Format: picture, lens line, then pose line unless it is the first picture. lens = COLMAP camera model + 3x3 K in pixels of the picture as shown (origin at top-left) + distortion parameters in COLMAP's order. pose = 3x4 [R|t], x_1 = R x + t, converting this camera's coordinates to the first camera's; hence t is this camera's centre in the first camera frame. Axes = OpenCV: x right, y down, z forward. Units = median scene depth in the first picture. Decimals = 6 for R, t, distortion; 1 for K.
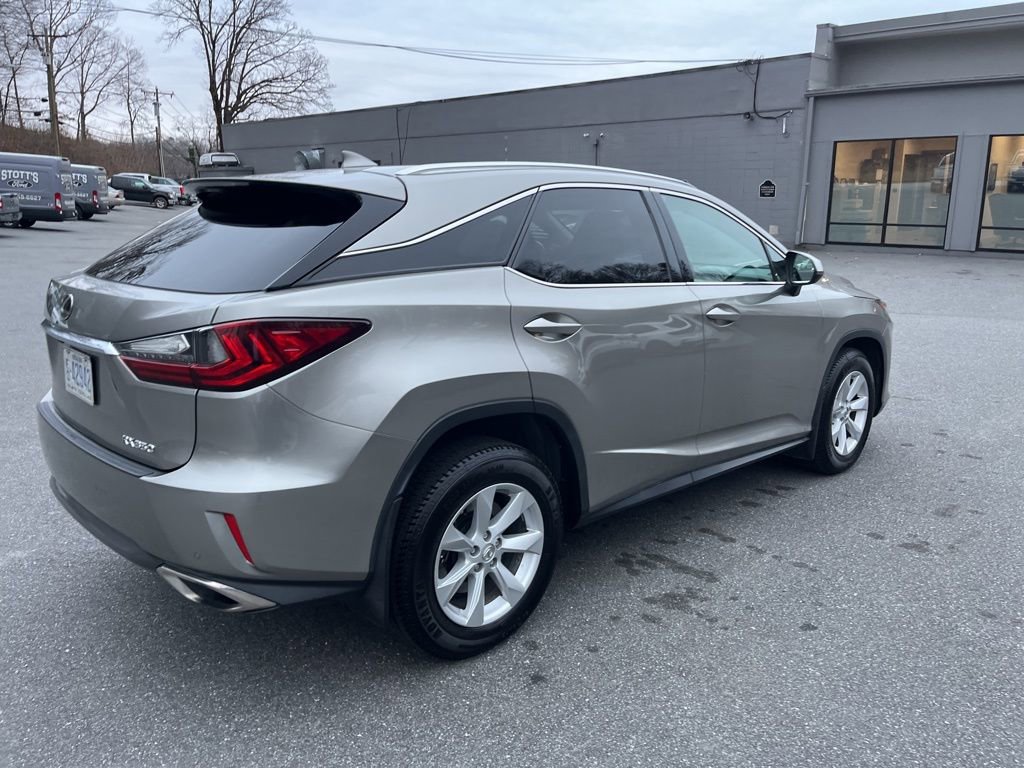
lens RADIAL K [[770.8, 0, 516.6], [0, 770.8, 382.8], [0, 0, 1]] dist [0.069540, -0.099134]
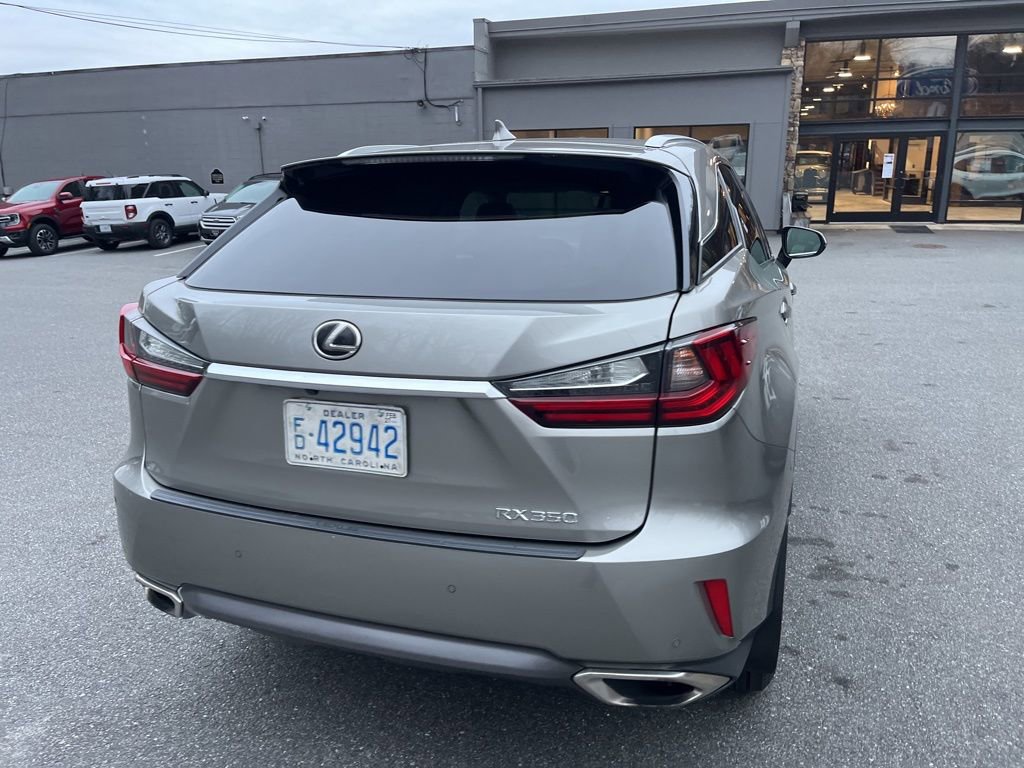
lens RADIAL K [[771.0, 0, 502.3], [0, 771.0, 381.6], [0, 0, 1]] dist [0.067725, -0.096851]
pose [[0.894063, -0.122066, 0.430989, -0.434511], [0.116506, 0.992409, 0.039387, -0.041801], [-0.432525, 0.014998, 0.901497, 0.194197]]
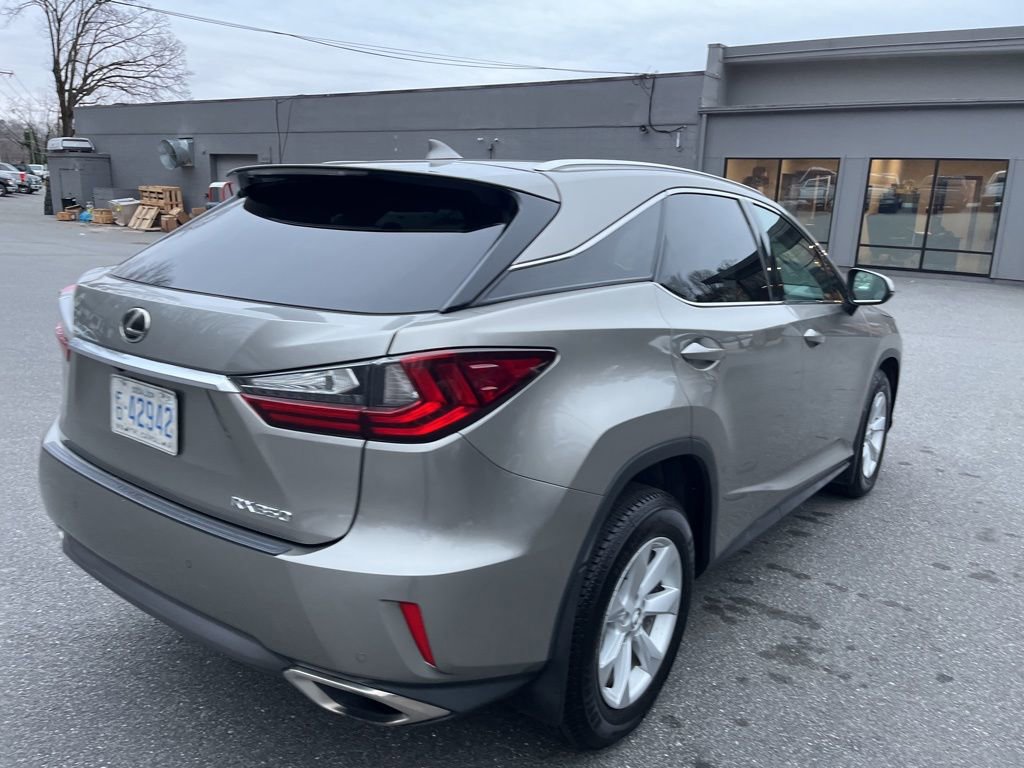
lens RADIAL K [[768.9, 0, 505.1], [0, 768.9, 384.7], [0, 0, 1]] dist [0.084846, -0.123152]
pose [[0.987505, 0.001850, 0.157578, -0.198255], [-0.001472, 0.999996, -0.002515, -0.022116], [-0.157582, 0.002252, 0.987503, 0.114876]]
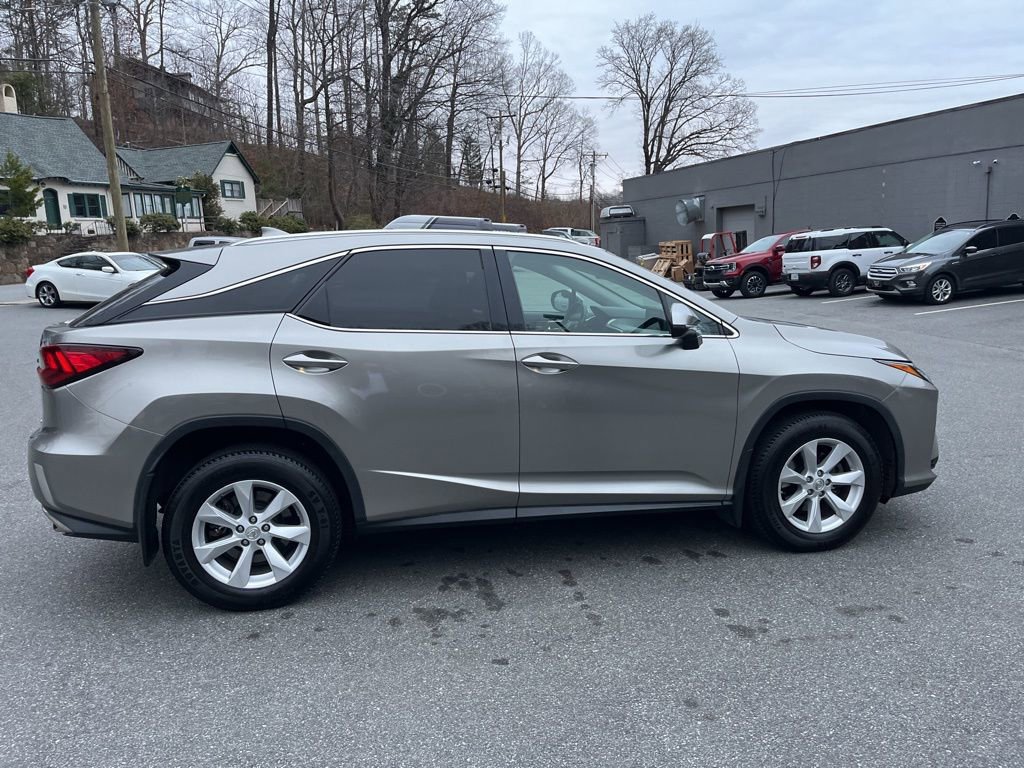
lens RADIAL K [[769.6, 0, 498.7], [0, 769.6, 381.5], [0, 0, 1]] dist [0.050382, -0.078672]
pose [[0.848177, 0.062880, -0.525968, 0.617327], [-0.091755, 0.995360, -0.028968, -0.020667], [0.521706, 0.072831, 0.850011, 0.060967]]
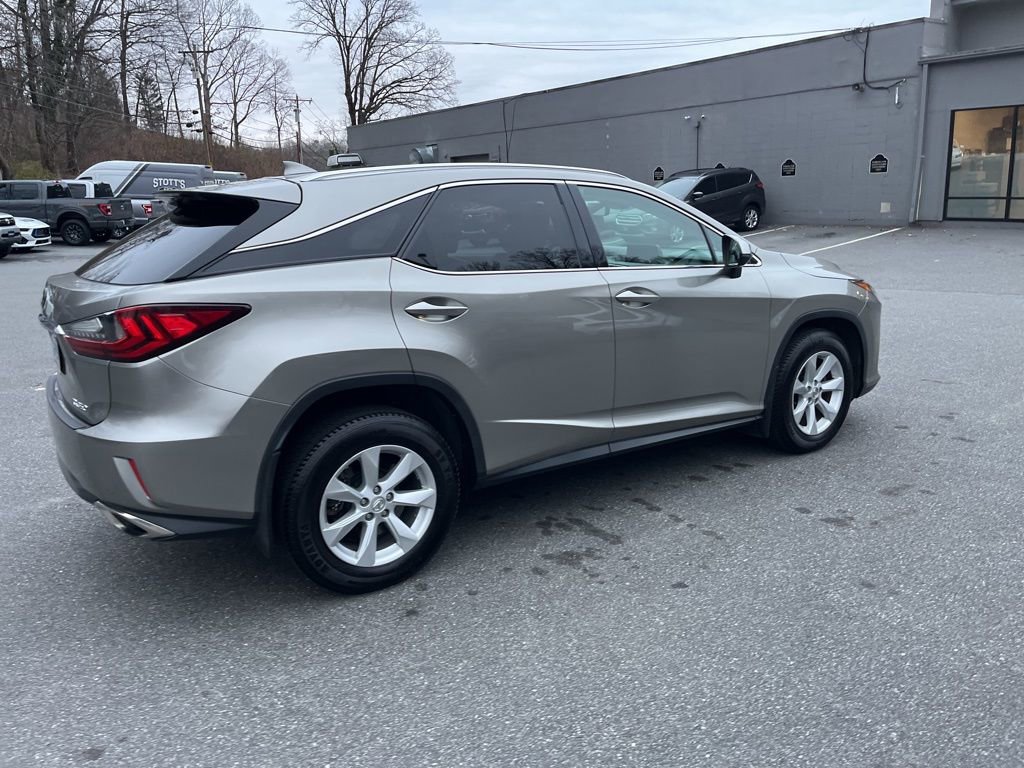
lens RADIAL K [[771.0, 0, 502.3], [0, 771.0, 381.6], [0, 0, 1]] dist [0.067725, -0.096851]
pose [[0.983375, 0.003723, -0.181547, 0.225746], [-0.001393, 0.999915, 0.012959, 0.012467], [0.181579, -0.012490, 0.983297, -0.067842]]
